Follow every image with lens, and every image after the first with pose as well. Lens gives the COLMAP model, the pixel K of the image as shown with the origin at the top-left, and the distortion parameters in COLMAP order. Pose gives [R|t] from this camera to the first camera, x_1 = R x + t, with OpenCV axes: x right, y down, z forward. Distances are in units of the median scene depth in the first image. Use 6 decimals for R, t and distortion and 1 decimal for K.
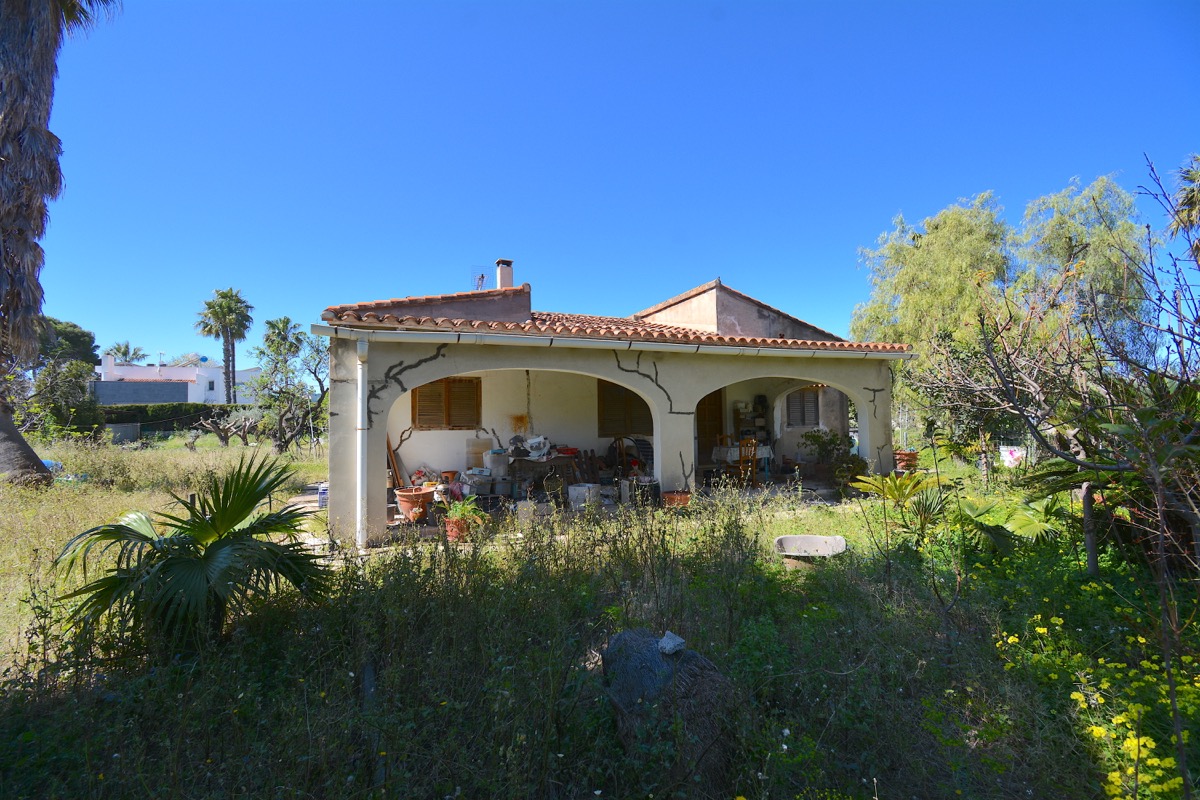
lens RADIAL K [[529.1, 0, 605.6], [0, 529.1, 404.0], [0, 0, 1]] dist [0.025103, -0.028453]
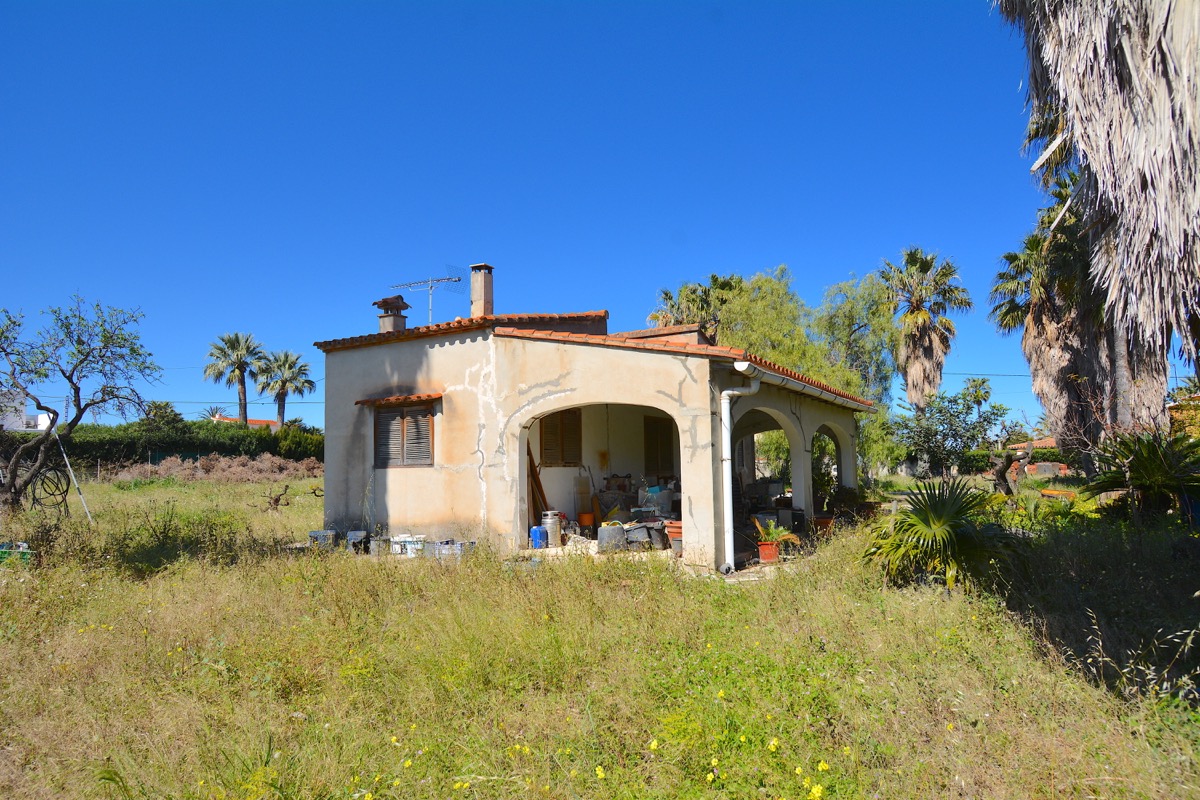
lens RADIAL K [[716.1, 0, 600.0], [0, 716.1, 400.0], [0, 0, 1]] dist [0.018144, -0.030839]
pose [[0.798029, 0.055359, 0.600071, -0.950779], [-0.018579, 0.997558, -0.067321, 0.016811], [-0.602333, 0.042575, 0.797109, 0.008977]]
